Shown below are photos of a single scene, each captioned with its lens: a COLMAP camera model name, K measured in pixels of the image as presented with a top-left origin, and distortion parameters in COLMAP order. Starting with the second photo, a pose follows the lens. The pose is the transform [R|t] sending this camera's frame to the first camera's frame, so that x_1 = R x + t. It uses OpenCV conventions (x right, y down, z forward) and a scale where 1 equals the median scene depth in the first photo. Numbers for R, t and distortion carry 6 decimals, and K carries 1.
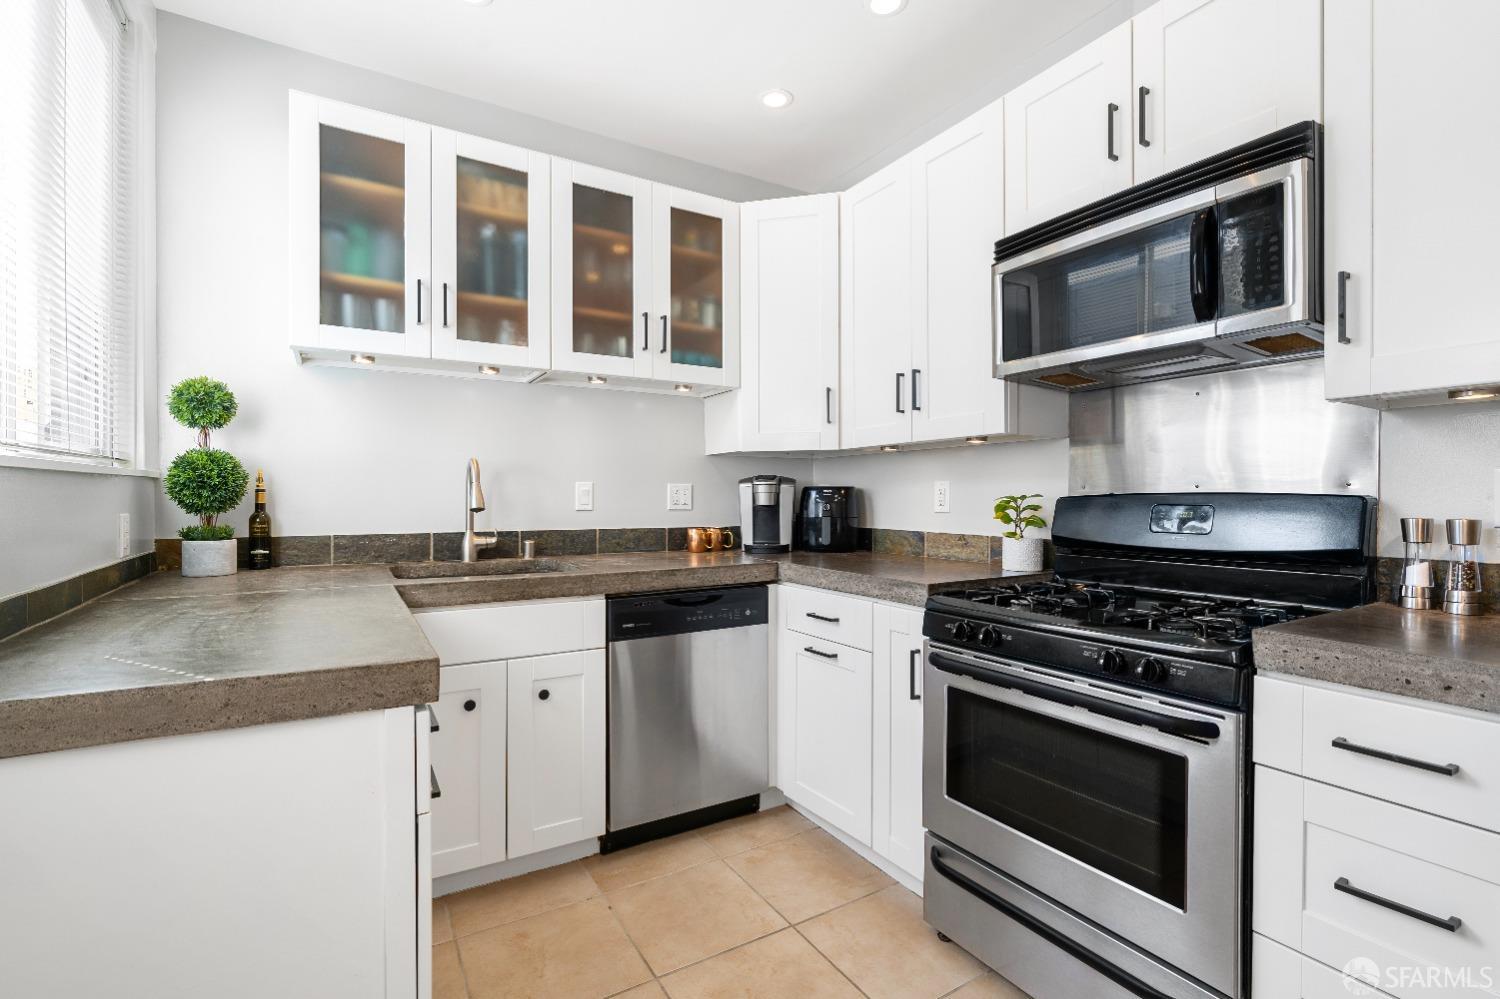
lens RADIAL K [[686.8, 0, 743.6], [0, 686.8, 497.5], [0, 0, 1]] dist [-0.003987, -0.000091]
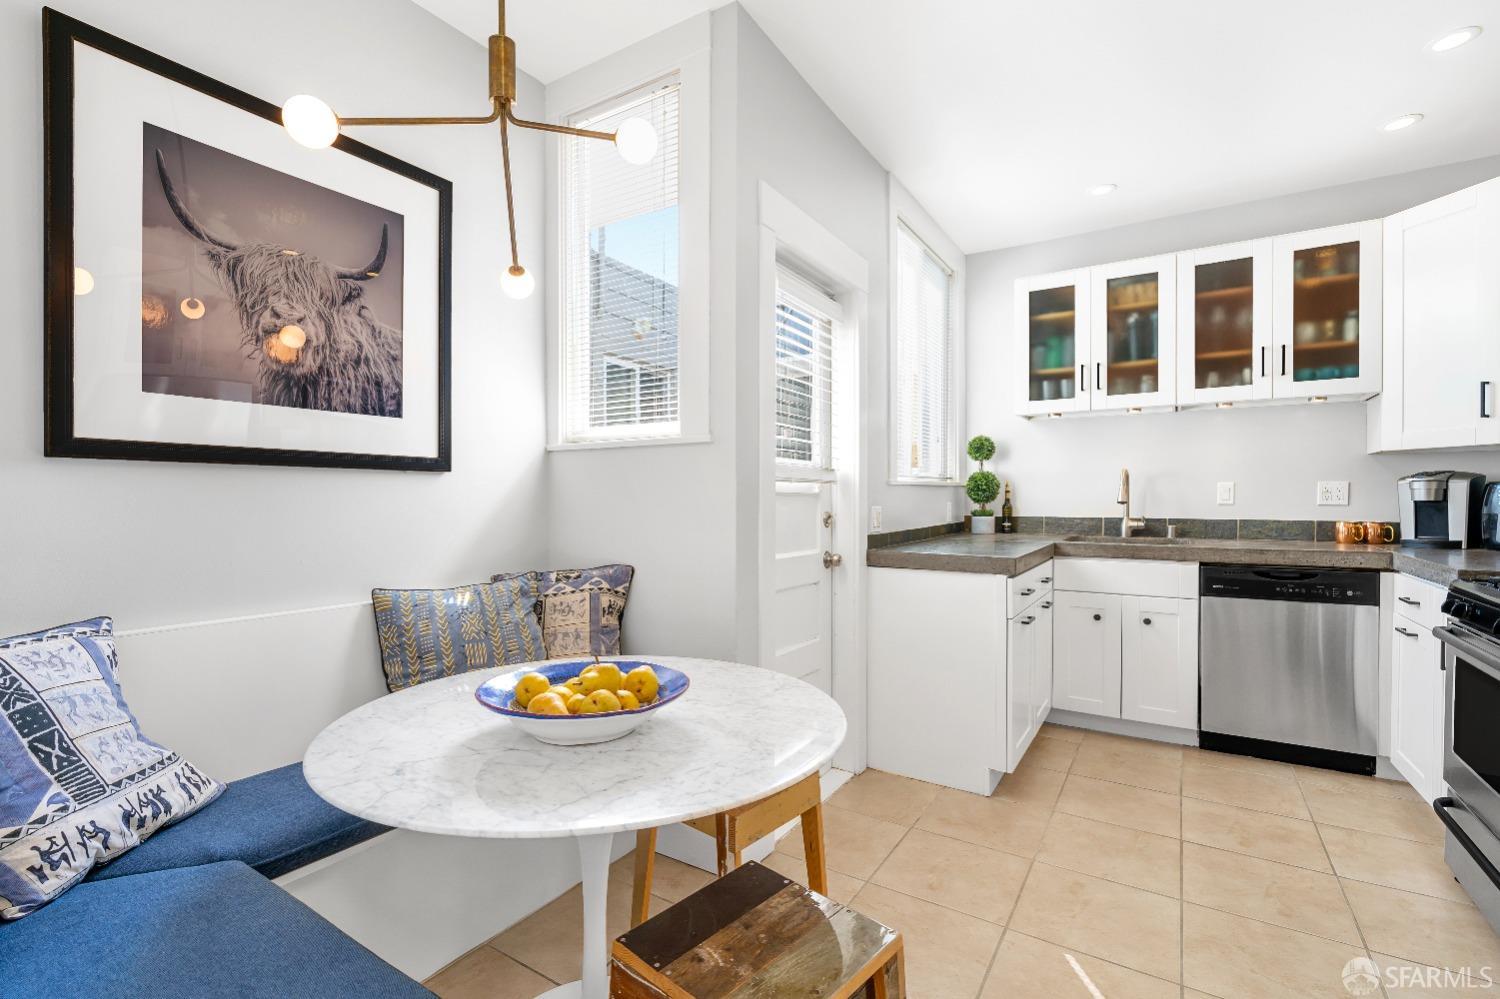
lens RADIAL K [[686.8, 0, 743.6], [0, 686.8, 497.5], [0, 0, 1]] dist [-0.003987, -0.000091]
pose [[0.438953, -0.002308, -0.898507, 0.609008], [0.000901, 0.999997, -0.002128, 0.008525], [0.898510, 0.000125, 0.438954, -0.433629]]
